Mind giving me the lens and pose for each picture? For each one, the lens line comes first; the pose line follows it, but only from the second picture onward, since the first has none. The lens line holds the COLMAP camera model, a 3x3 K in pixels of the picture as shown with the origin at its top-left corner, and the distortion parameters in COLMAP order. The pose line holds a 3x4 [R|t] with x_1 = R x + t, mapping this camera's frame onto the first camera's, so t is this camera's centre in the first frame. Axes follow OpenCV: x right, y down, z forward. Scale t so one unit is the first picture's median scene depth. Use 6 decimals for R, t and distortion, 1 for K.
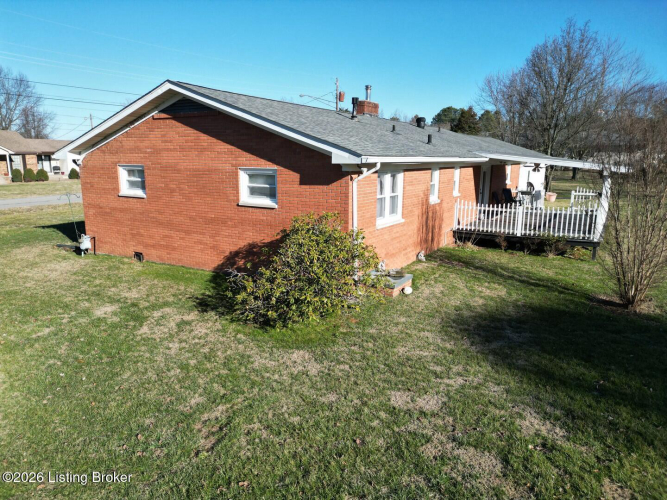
lens RADIAL K [[464.8, 0, 333.5], [0, 464.8, 250.0], [0, 0, 1]] dist [0.076435, -0.076930]
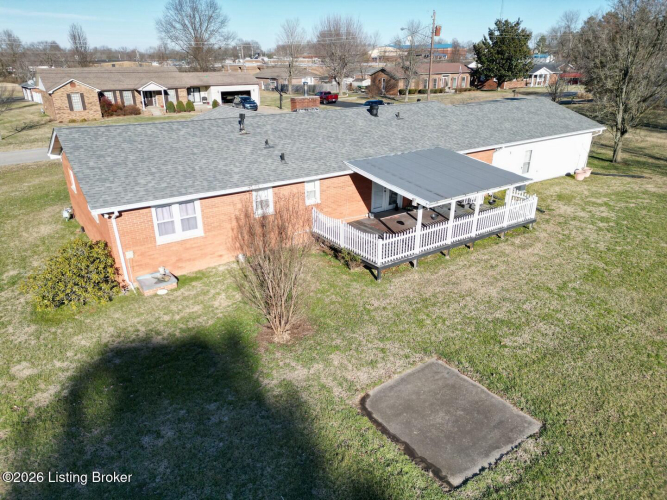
lens RADIAL K [[464.8, 0, 333.5], [0, 464.8, 250.0], [0, 0, 1]] dist [0.076435, -0.076930]
pose [[0.916706, 0.146876, -0.371588, 0.243867], [-0.071196, 0.975148, 0.209802, -0.080197], [0.393169, -0.165871, 0.904381, -0.020182]]
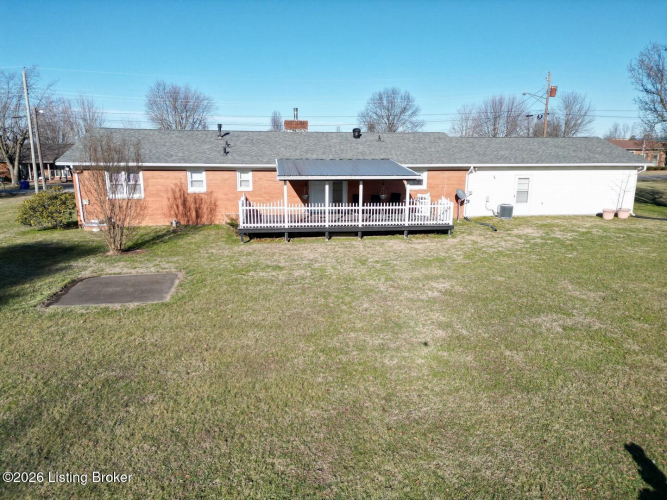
lens RADIAL K [[464.8, 0, 333.5], [0, 464.8, 250.0], [0, 0, 1]] dist [0.076435, -0.076930]
pose [[0.641413, 0.153128, -0.751759, 0.483712], [-0.148479, 0.986129, 0.074183, -0.026855], [0.752691, 0.064038, 0.655252, 0.091913]]
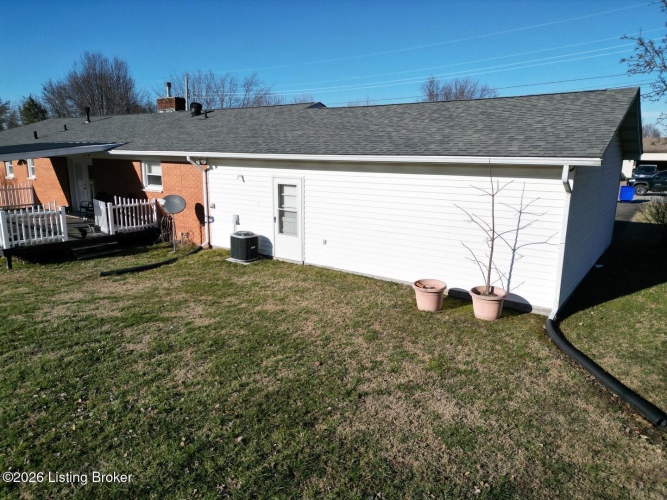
lens RADIAL K [[464.8, 0, 333.5], [0, 464.8, 250.0], [0, 0, 1]] dist [0.076435, -0.076930]
pose [[-0.082905, 0.198730, -0.976541, 0.464097], [-0.204285, 0.955716, 0.211835, -0.116111], [0.975395, 0.217055, -0.038636, 0.593993]]
